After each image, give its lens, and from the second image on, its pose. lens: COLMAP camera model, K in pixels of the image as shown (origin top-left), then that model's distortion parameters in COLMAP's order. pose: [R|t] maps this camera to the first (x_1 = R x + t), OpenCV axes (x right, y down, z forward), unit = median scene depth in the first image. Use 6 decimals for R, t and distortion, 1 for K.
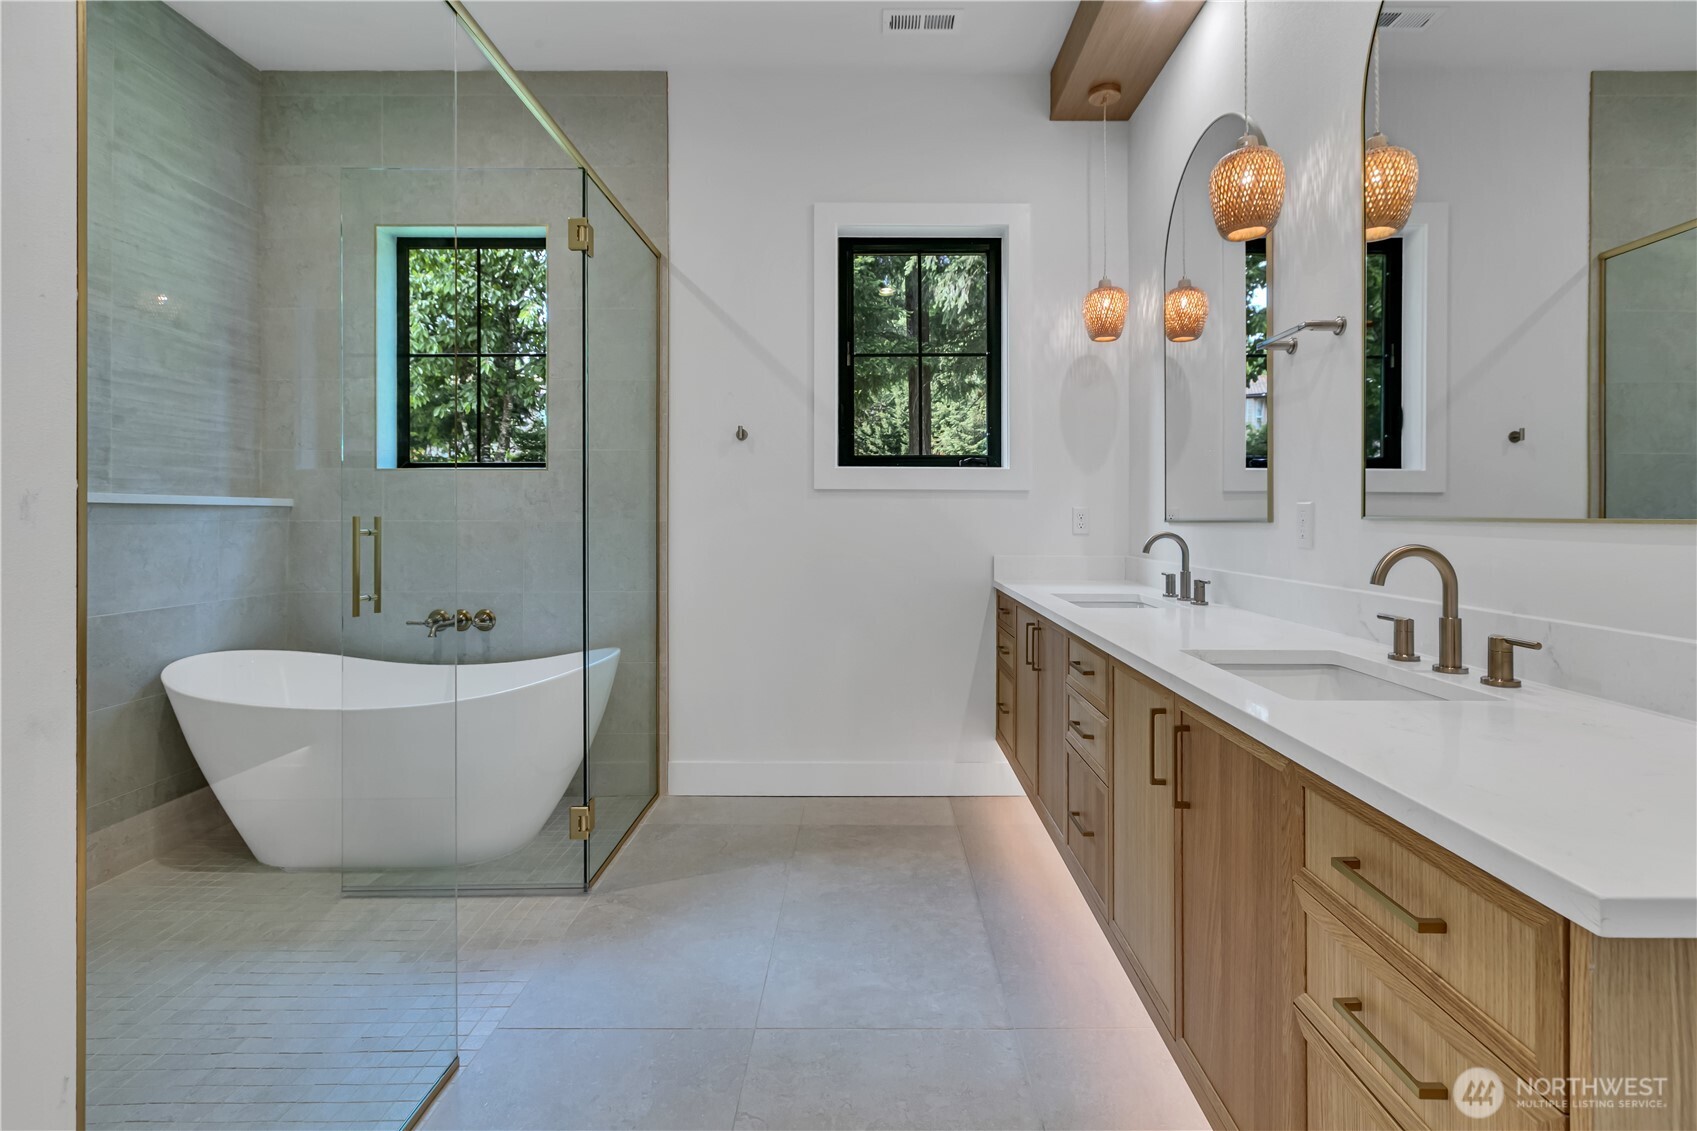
lens RADIAL K [[772.4, 0, 855.7], [0, 772.4, 517.6], [0, 0, 1]] dist [0.001916, 0.000402]
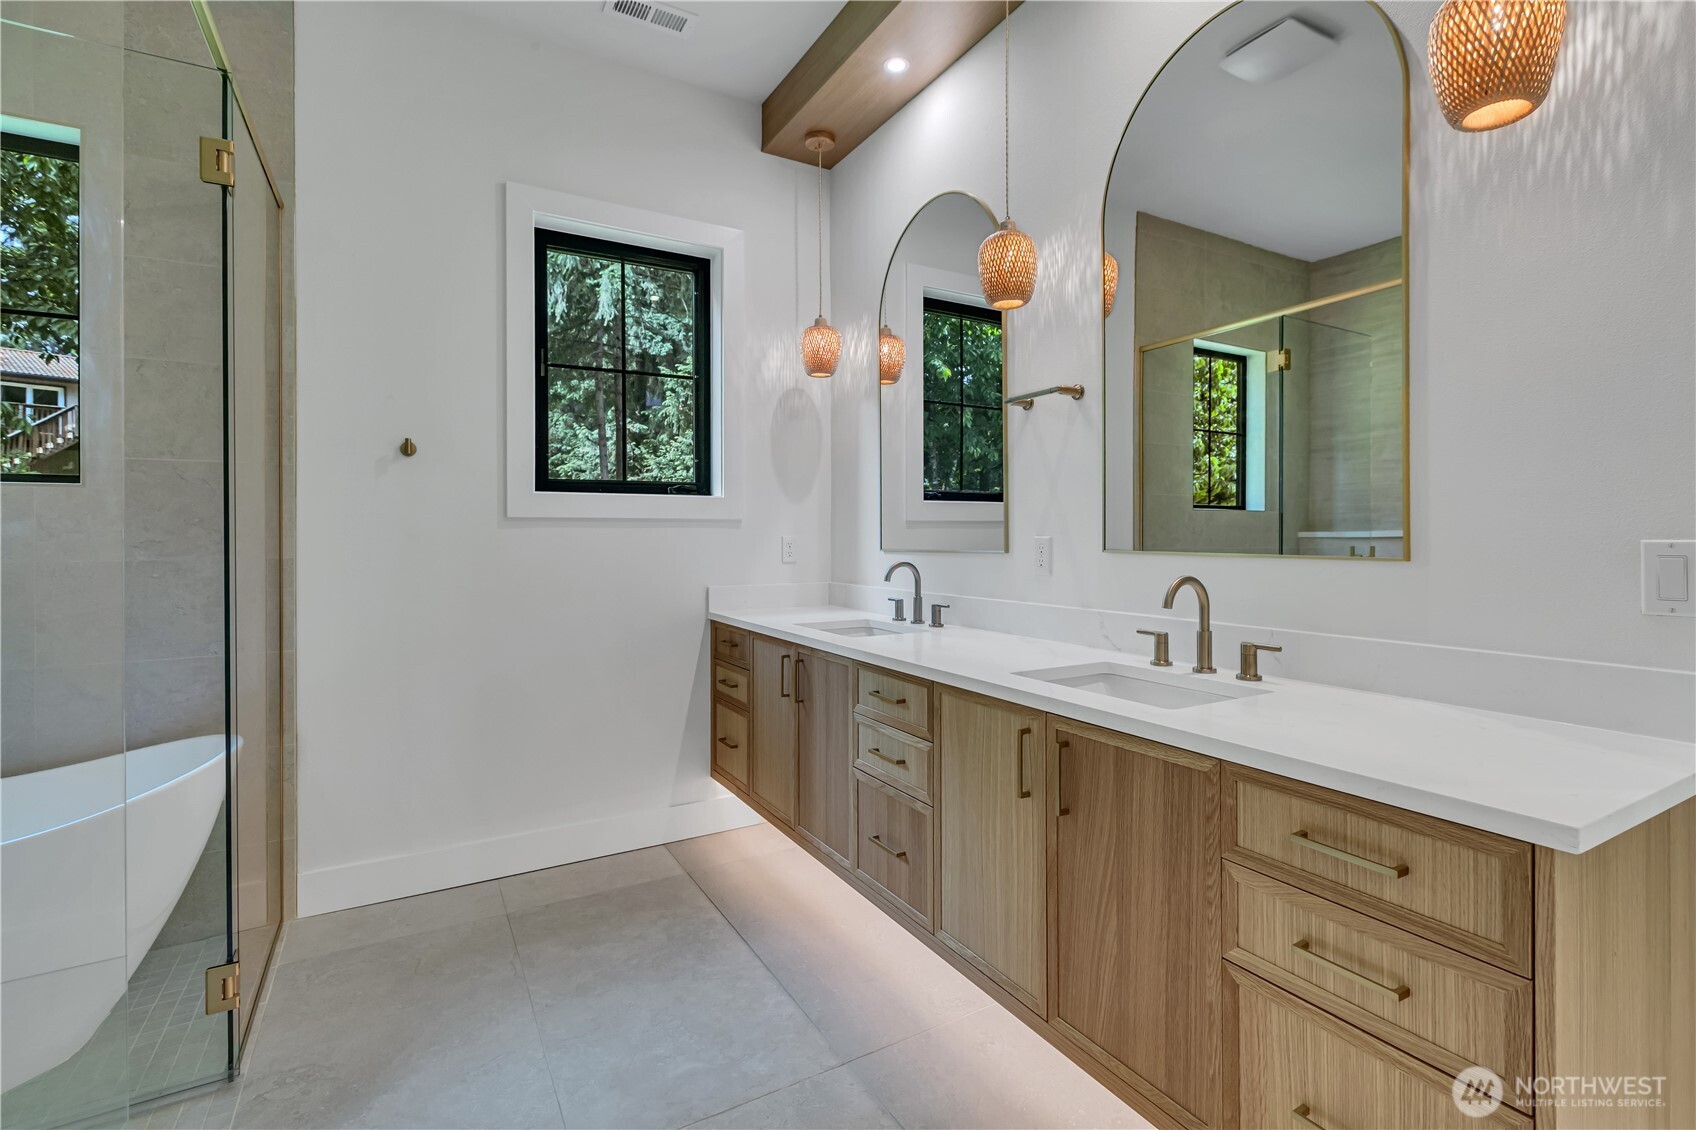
lens RADIAL K [[778.9, 0, 849.8], [0, 778.9, 539.2], [0, 0, 1]] dist [-0.003234, -0.000020]
pose [[0.862563, -0.007775, 0.505890, -0.249997], [0.006655, 0.999970, 0.004022, -0.020488], [-0.505906, -0.000102, 0.862589, 0.104588]]
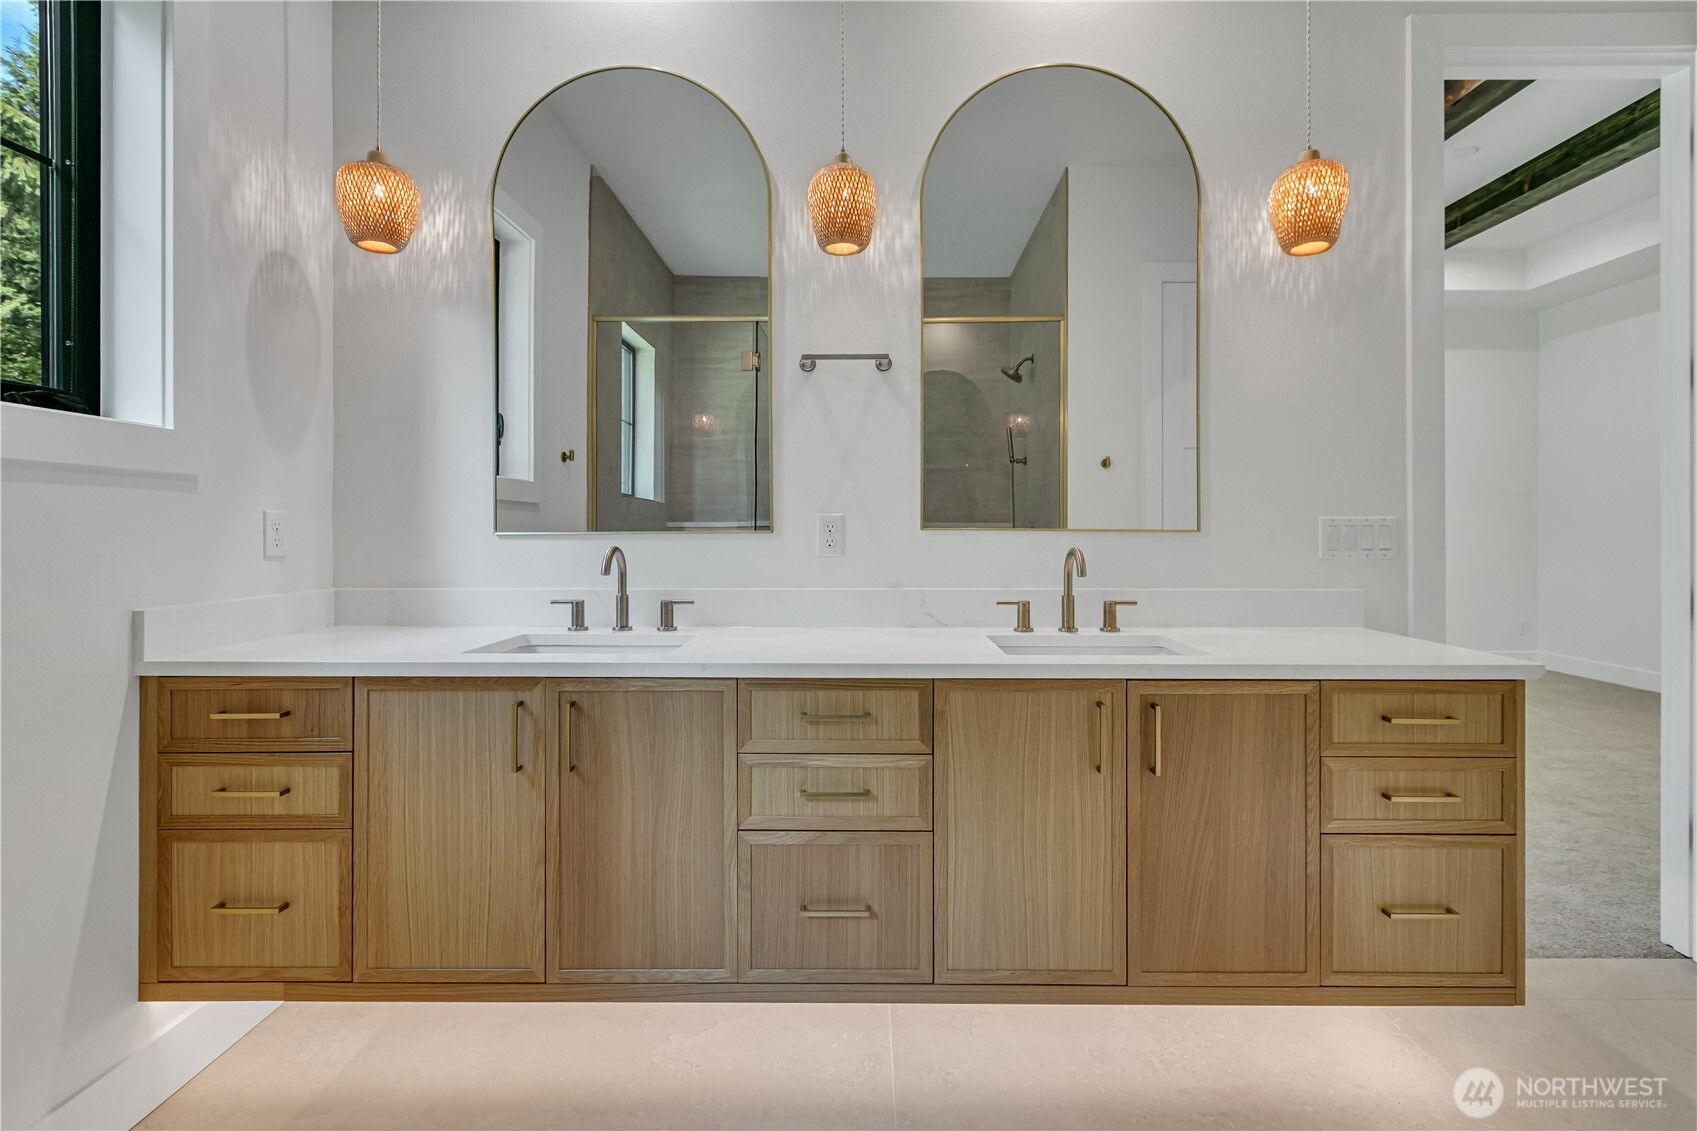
lens RADIAL K [[783.6, 0, 863.1], [0, 783.6, 530.9], [0, 0, 1]] dist [-0.000091, 0.000127]
pose [[-0.004700, -0.004496, 0.999979, -0.460571], [0.000466, 0.999990, 0.004499, -0.001294], [-0.999989, 0.000487, -0.004698, 0.865167]]
